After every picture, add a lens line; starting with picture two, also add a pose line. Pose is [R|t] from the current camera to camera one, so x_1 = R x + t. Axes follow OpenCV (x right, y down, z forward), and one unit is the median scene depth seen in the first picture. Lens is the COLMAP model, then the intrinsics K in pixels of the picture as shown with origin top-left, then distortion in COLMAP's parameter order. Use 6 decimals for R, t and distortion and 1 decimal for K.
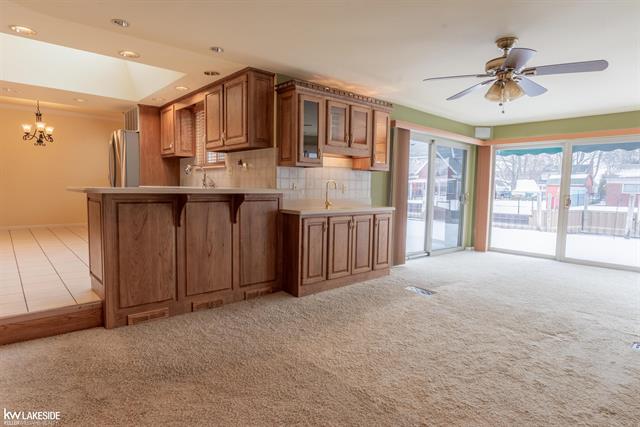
lens RADIAL K [[368.1, 0, 315.9], [0, 368.1, 213.8], [0, 0, 1]] dist [-0.003276, -0.001624]
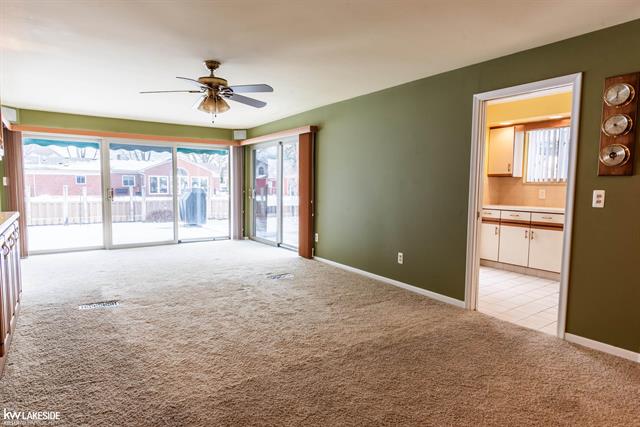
lens RADIAL K [[368.1, 0, 315.9], [0, 368.1, 213.8], [0, 0, 1]] dist [-0.003276, -0.001624]
pose [[0.103717, -0.092427, 0.990303, -0.623311], [0.064004, 0.994229, 0.086090, -0.055217], [-0.992545, 0.054454, 0.109034, 0.500732]]
